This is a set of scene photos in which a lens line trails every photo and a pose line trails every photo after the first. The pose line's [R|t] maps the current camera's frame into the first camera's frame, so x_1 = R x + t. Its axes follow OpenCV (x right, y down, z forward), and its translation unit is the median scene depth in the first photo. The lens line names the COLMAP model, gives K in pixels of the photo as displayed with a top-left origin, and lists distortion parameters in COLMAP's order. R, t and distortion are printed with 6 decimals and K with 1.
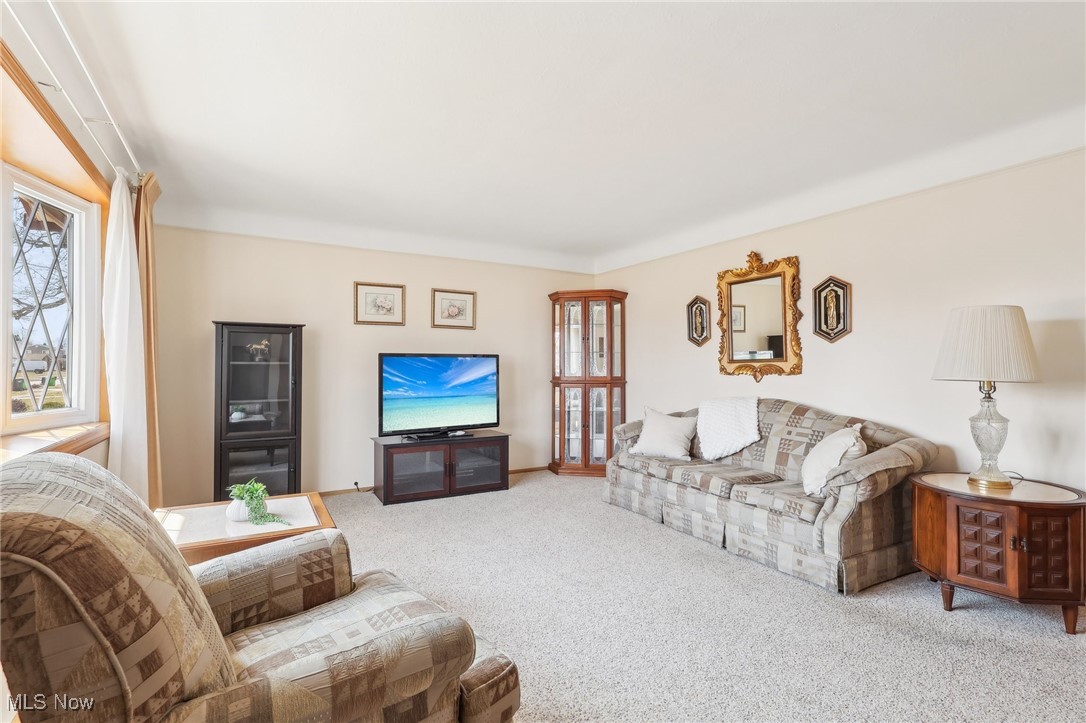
lens RADIAL K [[507.2, 0, 543.9], [0, 507.2, 361.1], [0, 0, 1]] dist [-0.001121, 0.001580]
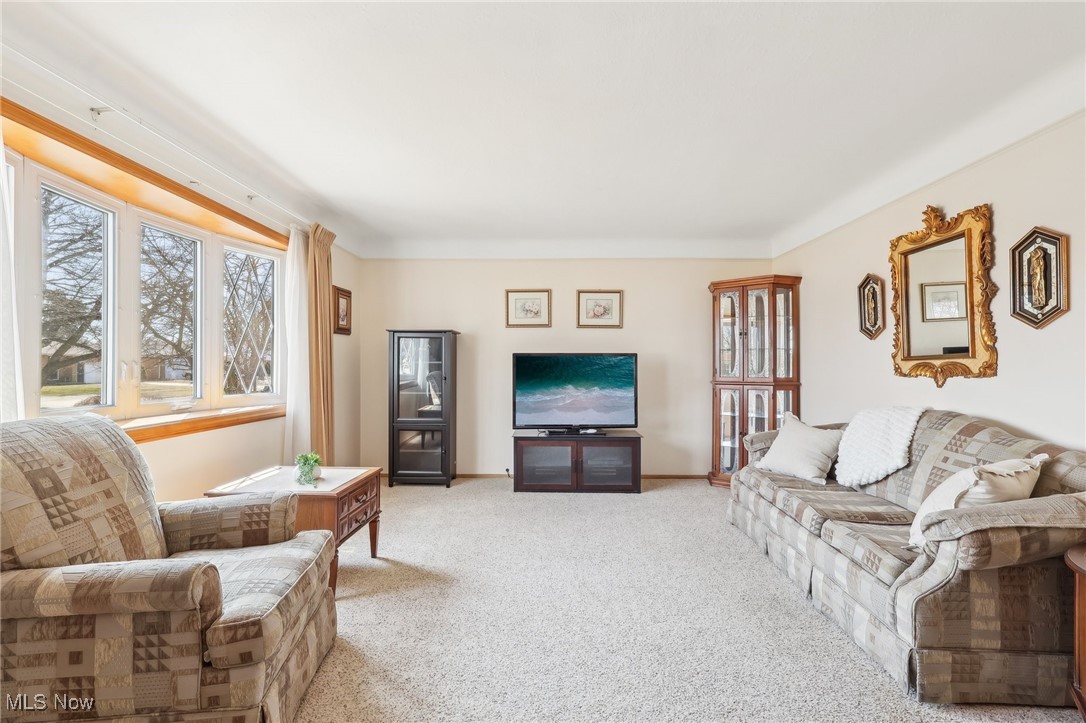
lens RADIAL K [[507.2, 0, 543.9], [0, 507.2, 361.6], [0, 0, 1]] dist [-0.001121, 0.001580]
pose [[0.855904, -0.003386, -0.517124, 0.327739], [0.003842, 0.999993, -0.000189, 0.003565], [0.517121, -0.001825, 0.855910, 0.101444]]
